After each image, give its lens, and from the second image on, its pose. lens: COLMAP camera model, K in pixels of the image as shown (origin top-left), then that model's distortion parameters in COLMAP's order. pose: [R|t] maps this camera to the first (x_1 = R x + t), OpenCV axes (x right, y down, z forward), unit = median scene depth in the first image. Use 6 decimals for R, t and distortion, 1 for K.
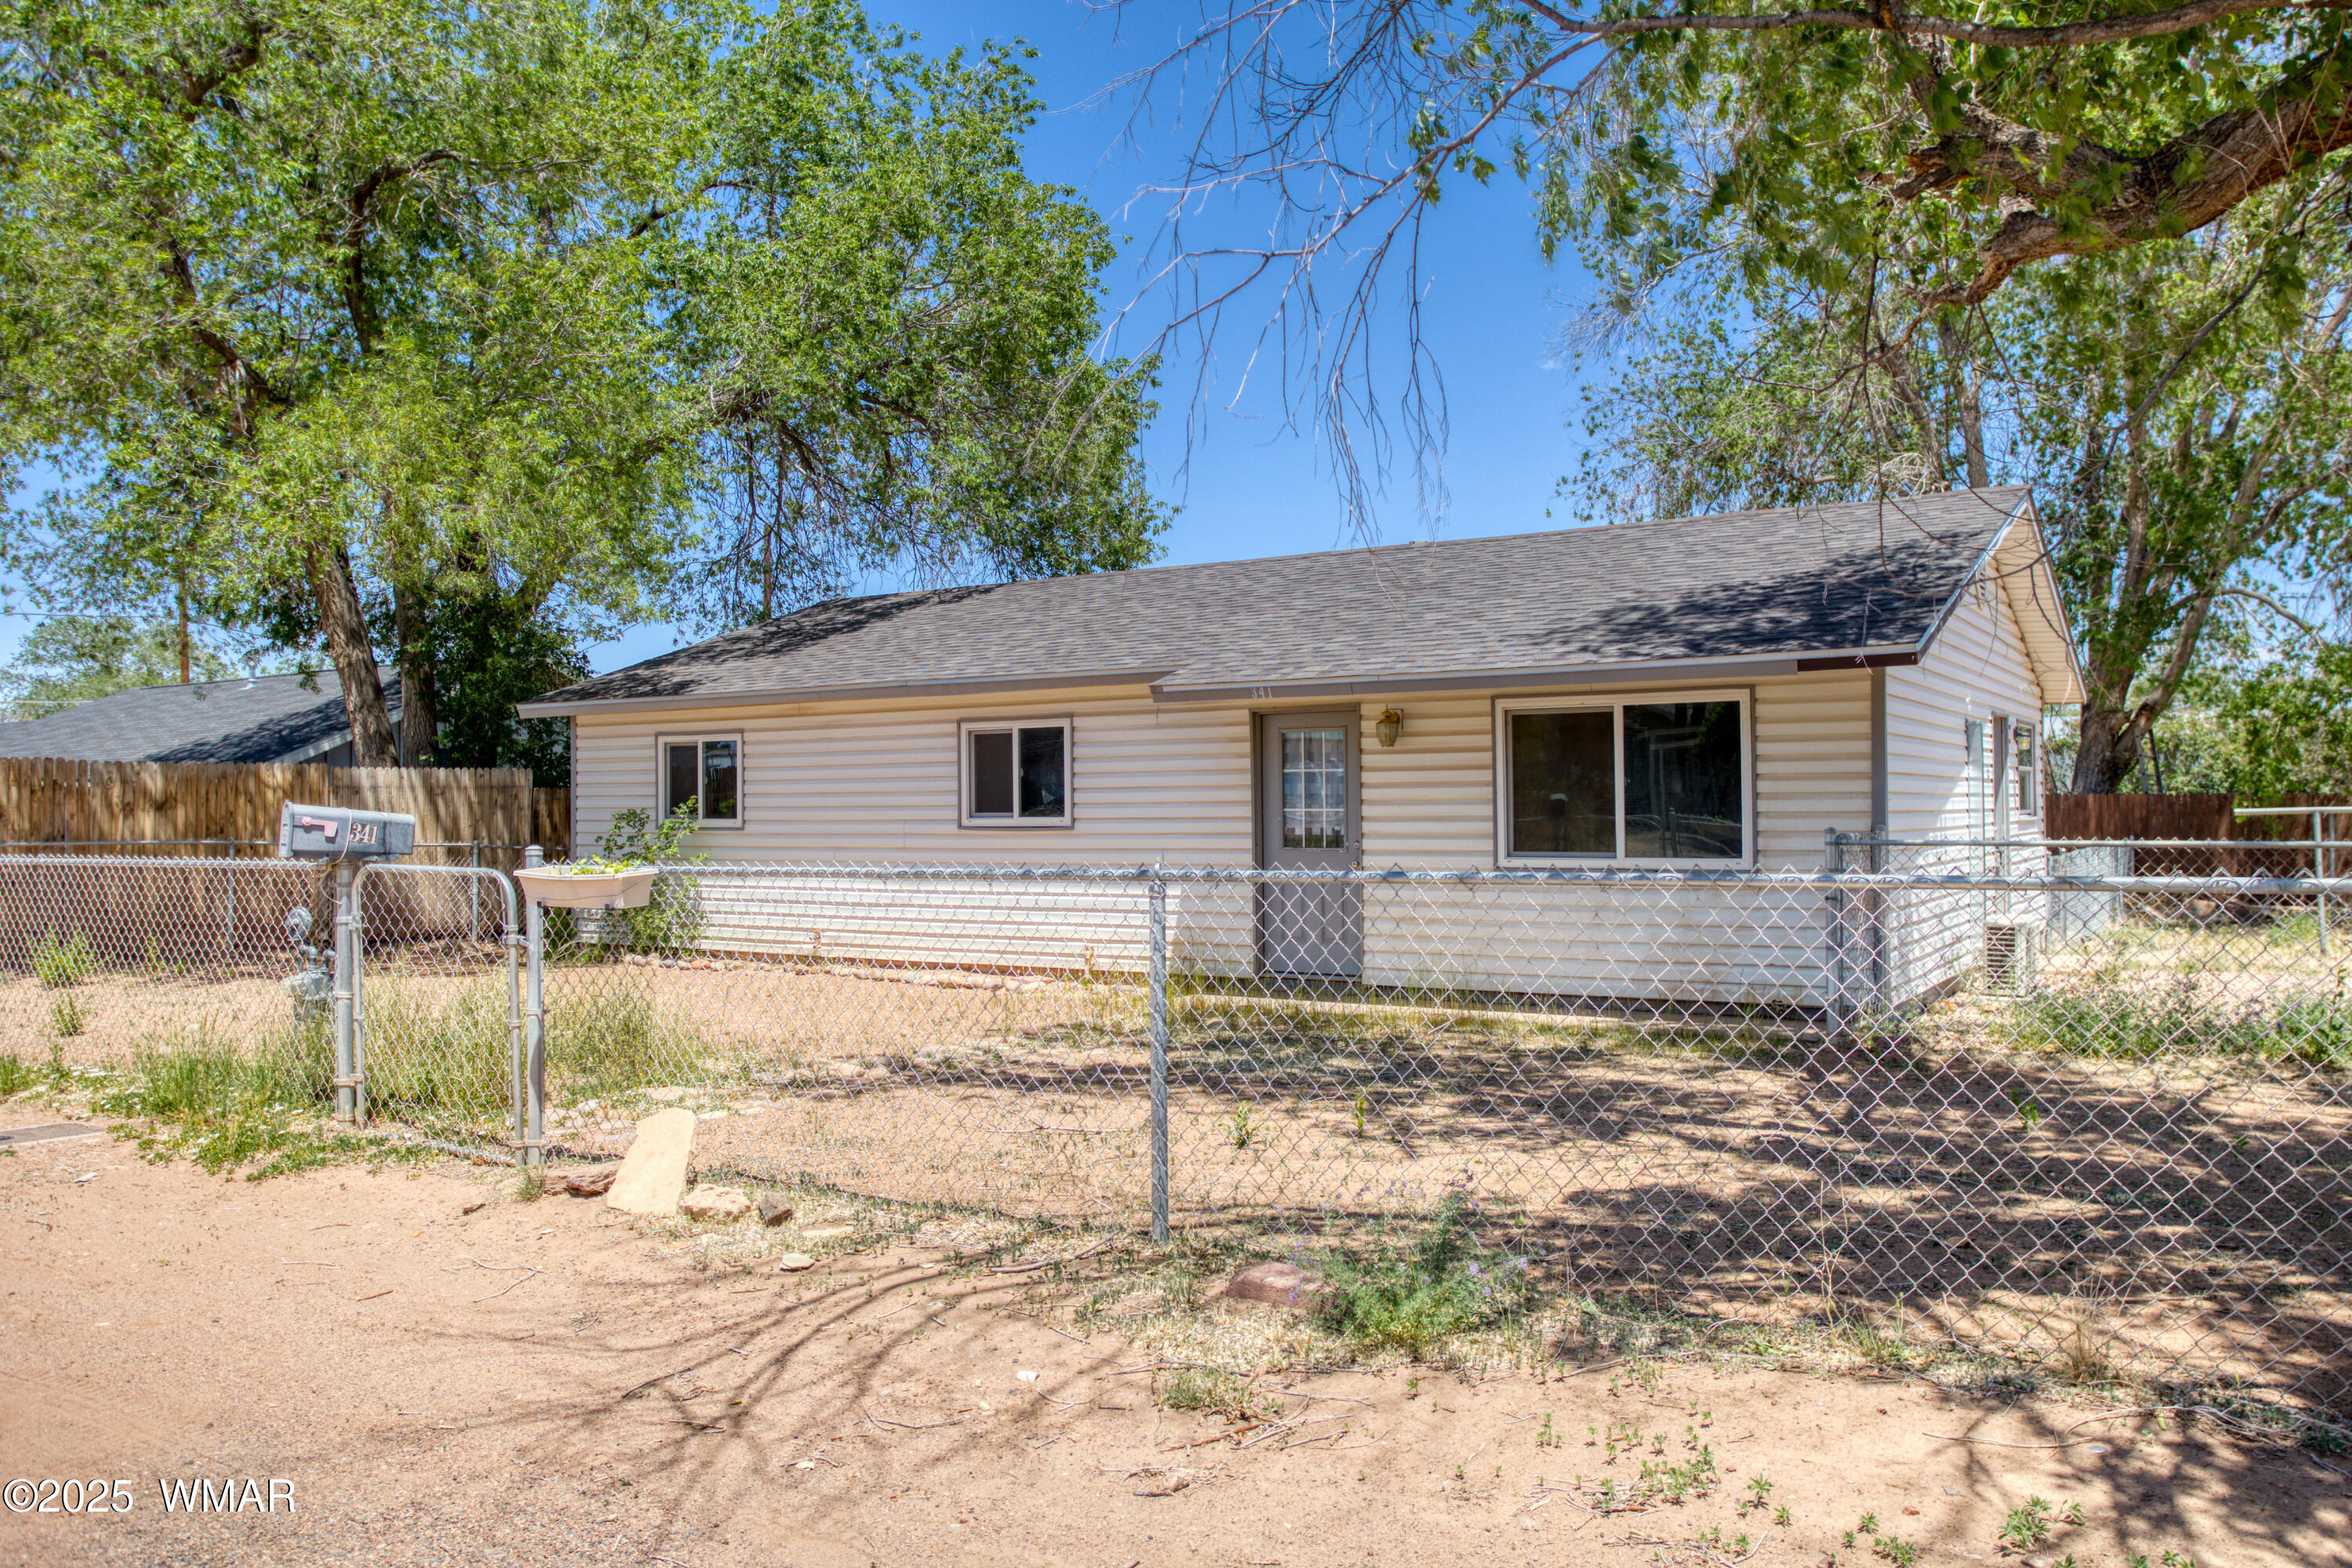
lens RADIAL K [[1781.8, 0, 1178.2], [0, 1781.8, 721.1], [0, 0, 1]] dist [-0.003887, -0.000541]
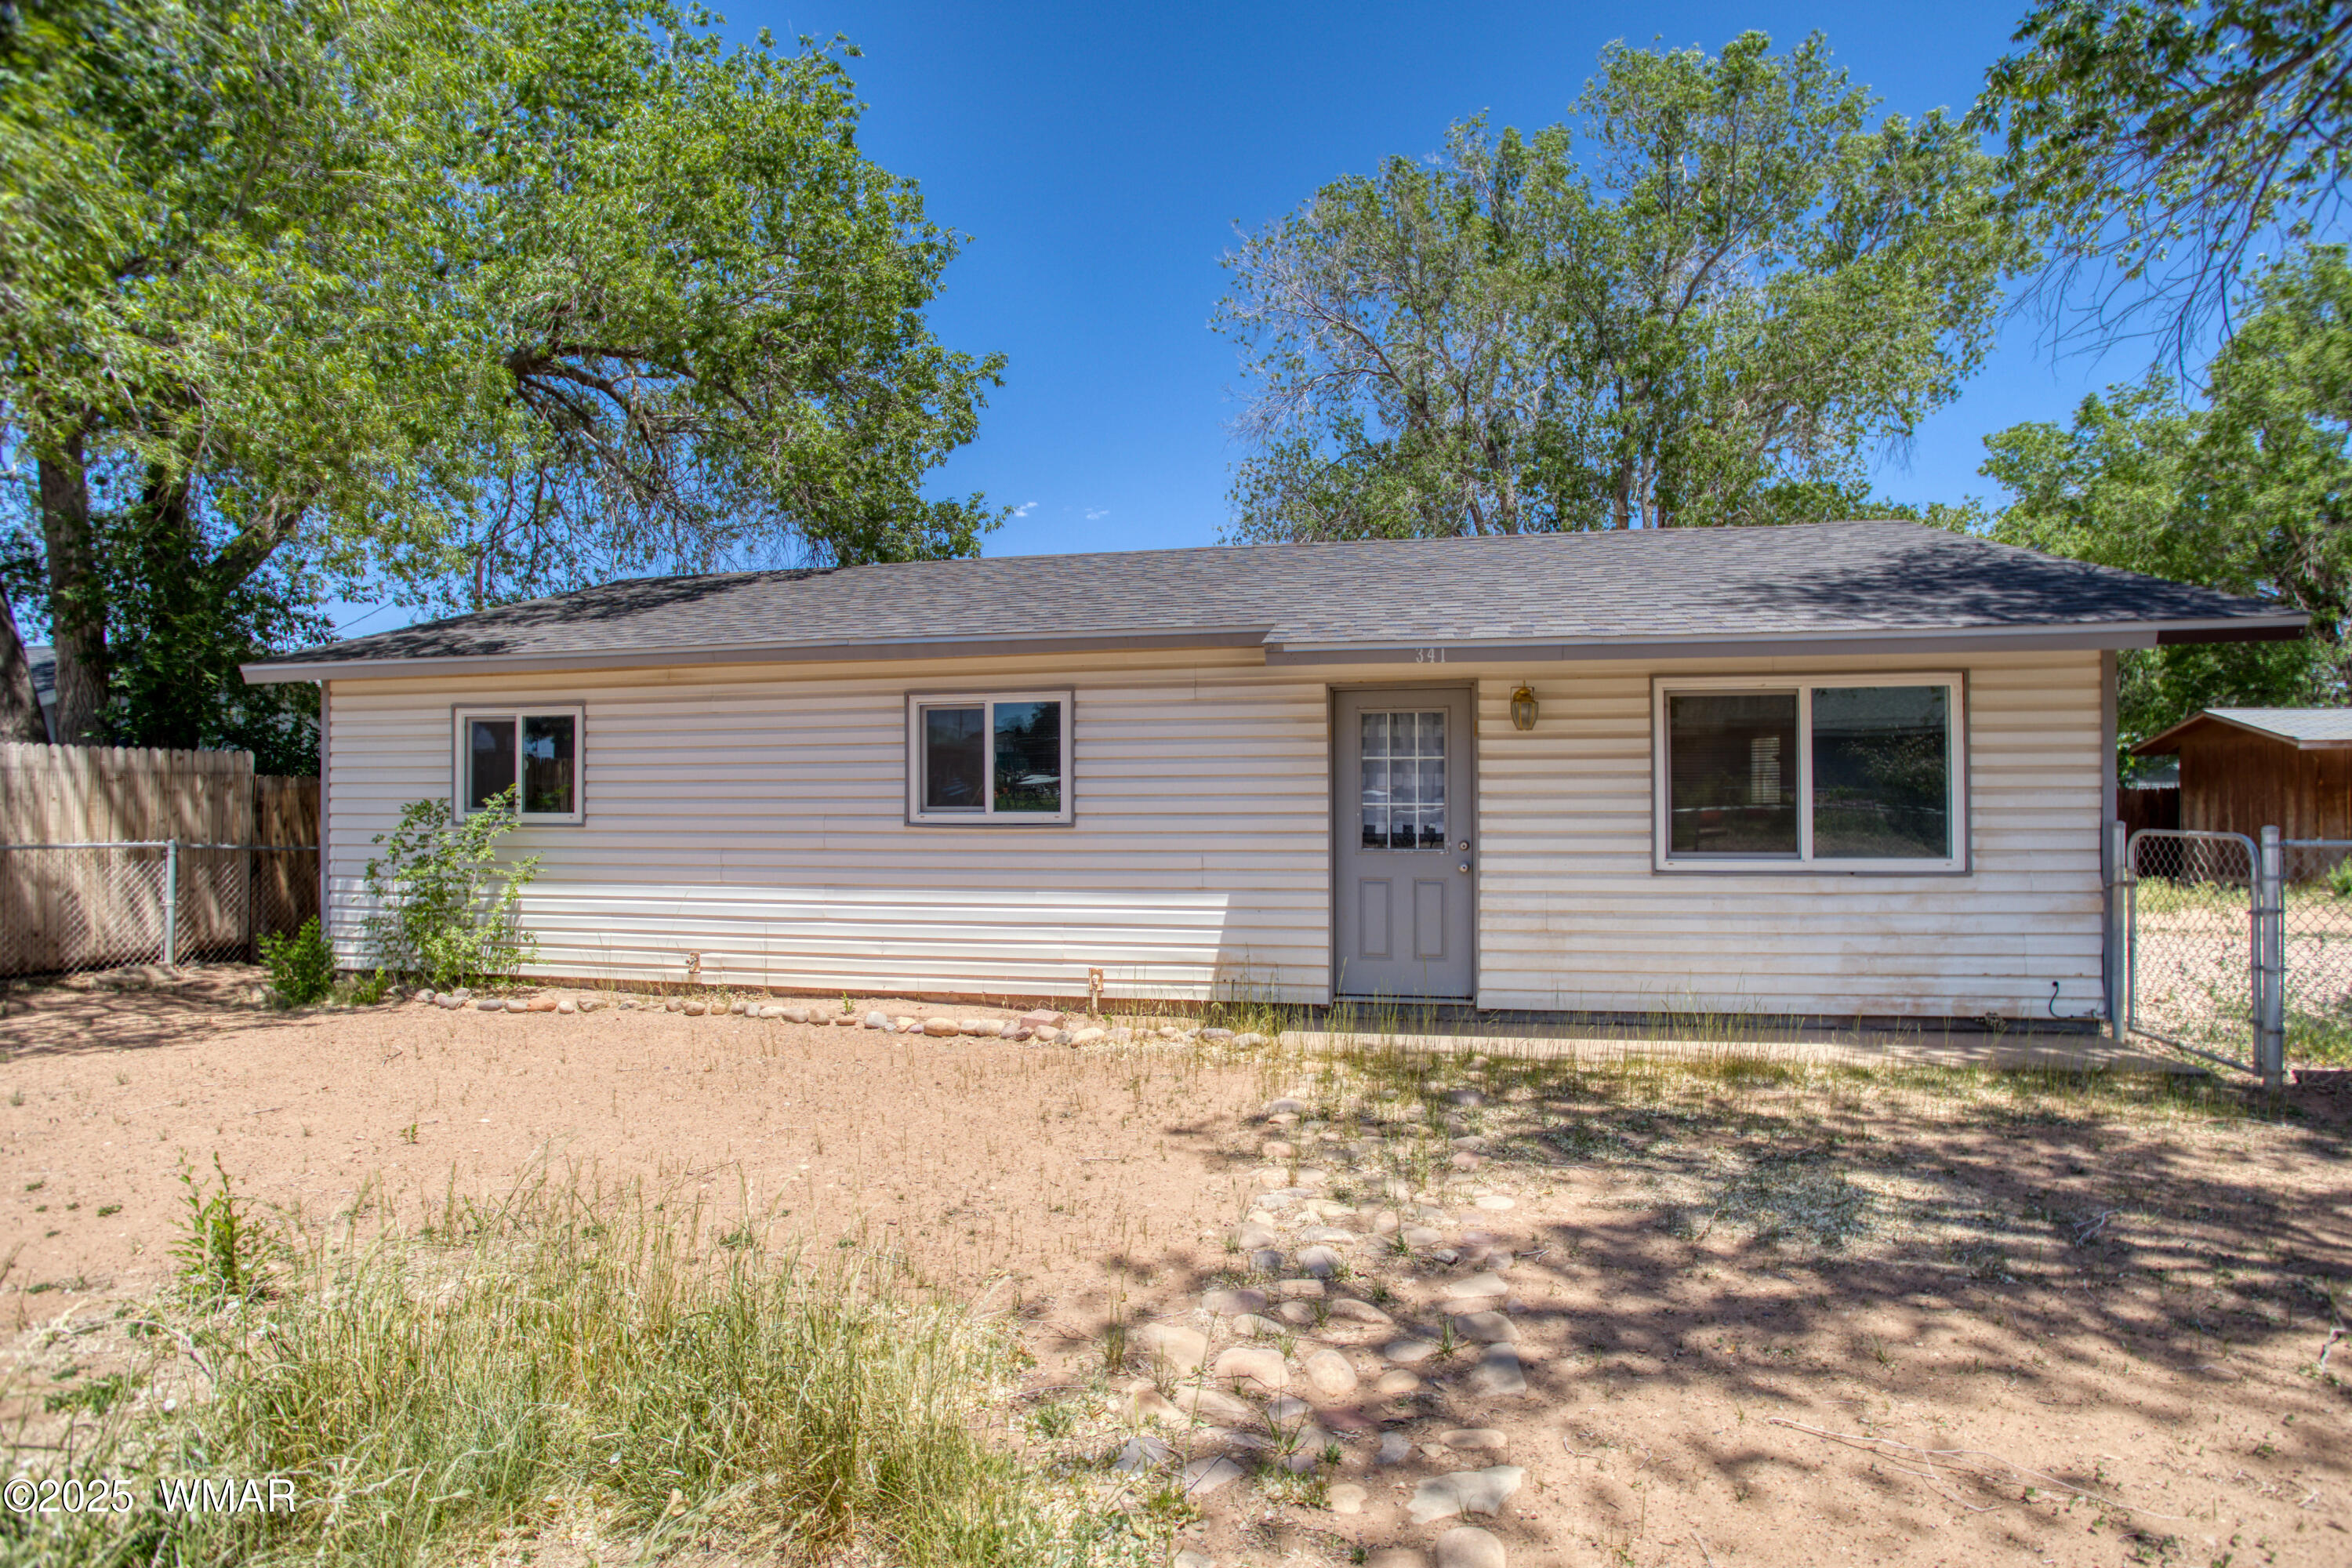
lens RADIAL K [[1164.6, 0, 1194.8], [0, 1164.6, 782.2], [0, 0, 1]] dist [-0.062190, 0.029352]
pose [[0.931204, 0.009987, 0.364362, -0.196739], [-0.021117, 0.999424, 0.026574, 0.024015], [-0.363887, -0.032440, 0.930878, 0.469440]]
